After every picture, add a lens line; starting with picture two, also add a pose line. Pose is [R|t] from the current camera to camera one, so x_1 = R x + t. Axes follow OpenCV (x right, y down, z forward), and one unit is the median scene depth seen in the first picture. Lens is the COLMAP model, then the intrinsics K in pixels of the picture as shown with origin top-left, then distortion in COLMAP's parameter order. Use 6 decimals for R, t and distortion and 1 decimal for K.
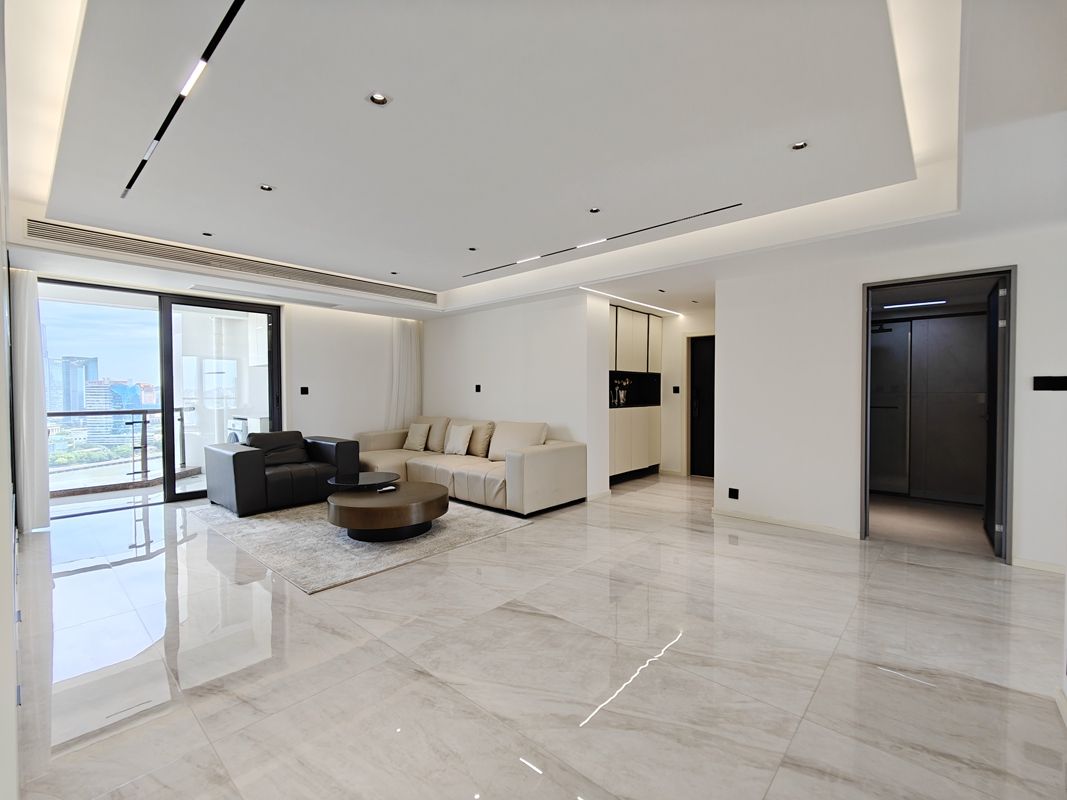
lens RADIAL K [[469.1, 0, 531.8], [0, 469.1, 397.1], [0, 0, 1]] dist [-0.008301, 0.001867]
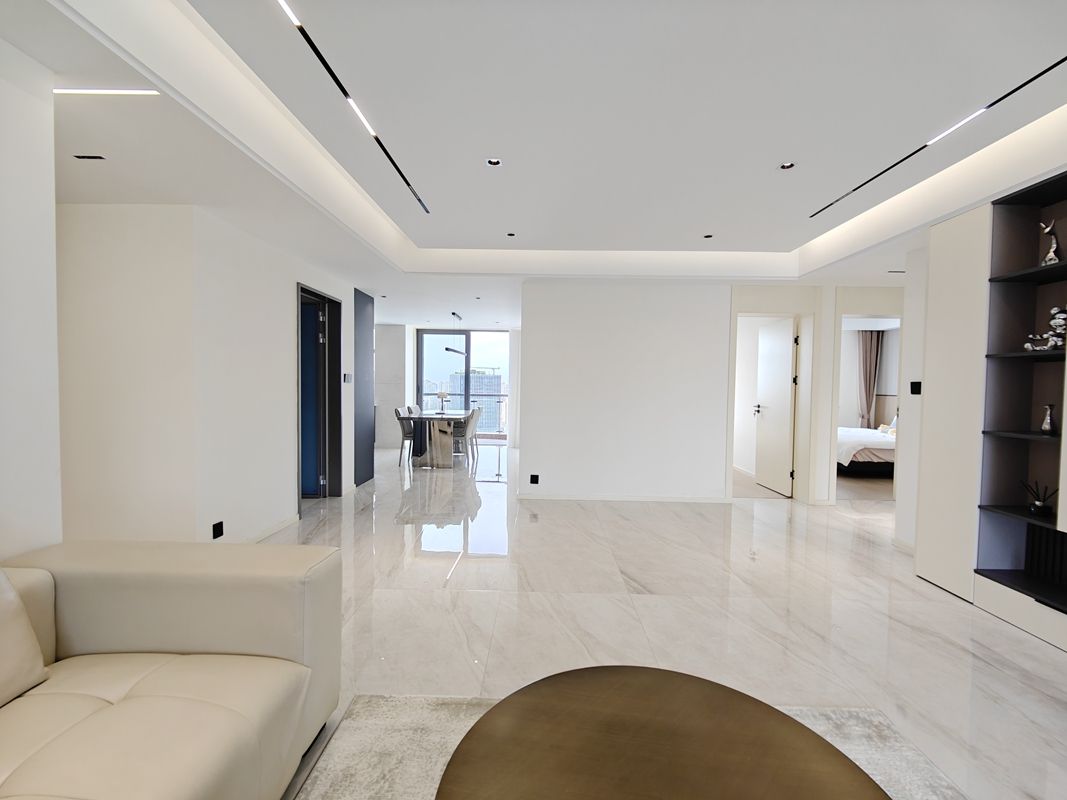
lens RADIAL K [[469.1, 0, 533.8], [0, 469.1, 399.1], [0, 0, 1]] dist [-0.008301, 0.001867]
pose [[-0.652670, -0.033983, 0.756880, -0.696534], [0.004453, 0.998804, 0.048685, -0.039677], [-0.757629, 0.035146, -0.651738, 1.923541]]
